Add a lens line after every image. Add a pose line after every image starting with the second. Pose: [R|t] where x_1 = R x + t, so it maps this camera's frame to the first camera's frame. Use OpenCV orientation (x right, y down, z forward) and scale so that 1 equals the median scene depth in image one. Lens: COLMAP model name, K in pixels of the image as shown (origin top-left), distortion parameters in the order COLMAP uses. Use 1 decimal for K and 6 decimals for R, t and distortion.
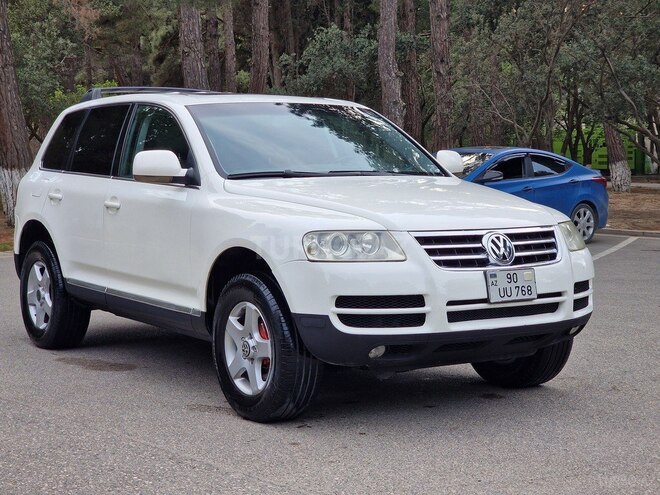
lens RADIAL K [[1269.5, 0, 291.3], [0, 1269.5, 247.2], [0, 0, 1]] dist [-0.030977, 0.044074]
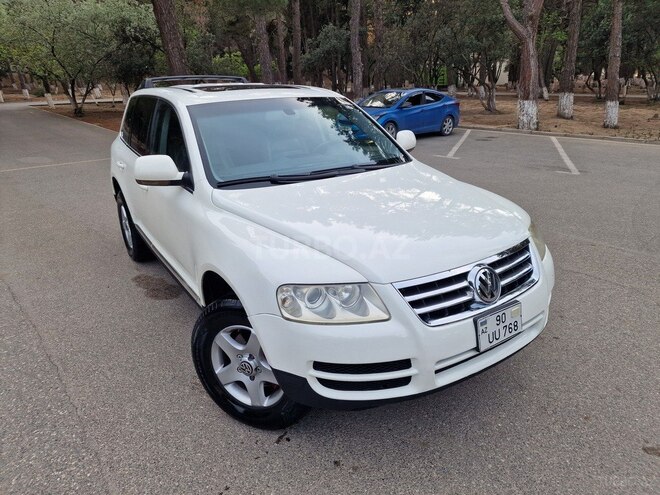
lens RADIAL K [[443.8, 0, 326.6], [0, 443.8, 245.8], [0, 0, 1]] dist [0.073210, -0.069125]
pose [[0.999615, -0.025409, 0.011138, 0.041205], [0.021249, 0.959334, 0.281474, -0.122895], [-0.017837, -0.281129, 0.959504, 0.684847]]
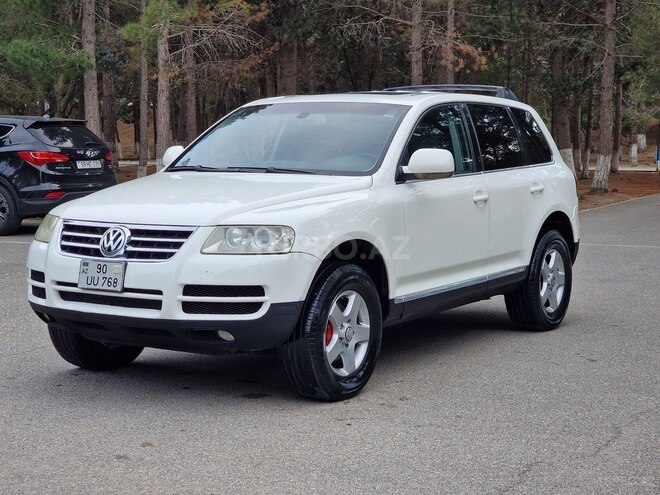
lens RADIAL K [[1274.2, 0, 330.0], [0, 1274.2, 247.5], [0, 0, 1]] dist [-0.235088, 2.797619]
pose [[0.430323, 0.086479, -0.898523, 1.207893], [-0.074731, 0.995396, 0.060013, -0.071988], [0.899576, 0.041322, 0.434805, 0.691634]]
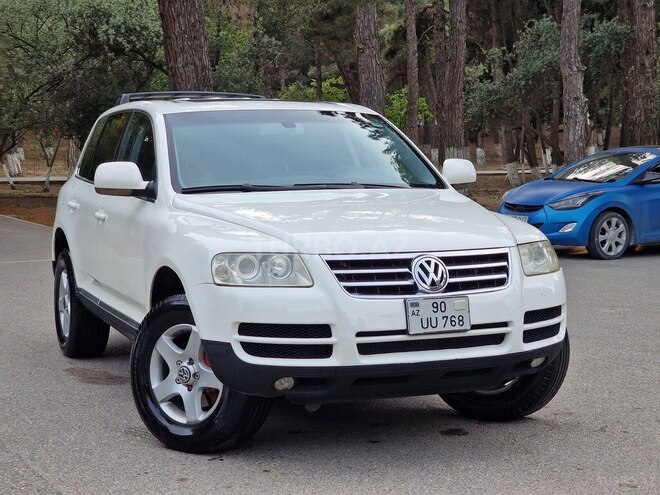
lens RADIAL K [[1274.2, 0, 330.0], [0, 1274.2, 247.5], [0, 0, 1]] dist [-0.235088, 2.797619]
pose [[0.983795, 0.013172, -0.178814, 0.254884], [-0.012022, 0.999900, 0.007510, -0.023644], [0.178895, -0.005239, 0.983854, 0.091596]]
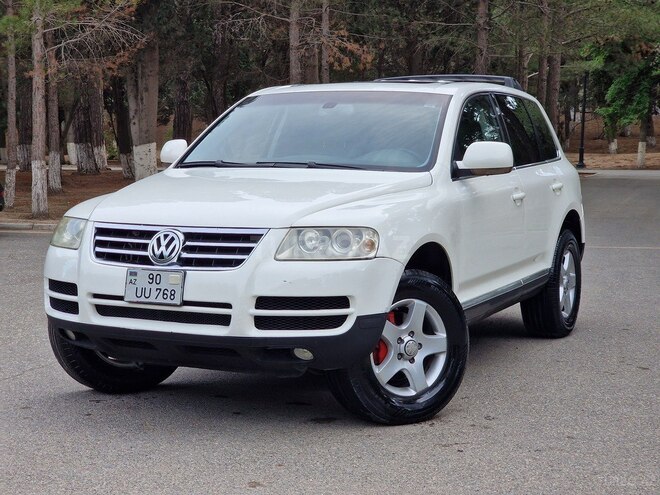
lens RADIAL K [[1288.7, 0, 316.8], [0, 1288.7, 246.1], [0, 0, 1]] dist [-0.527466, 4.696747]
pose [[0.541804, 0.077845, -0.836892, 1.007341], [-0.070566, 0.996399, 0.046997, -0.051530], [0.837537, 0.033593, 0.545347, 0.575677]]
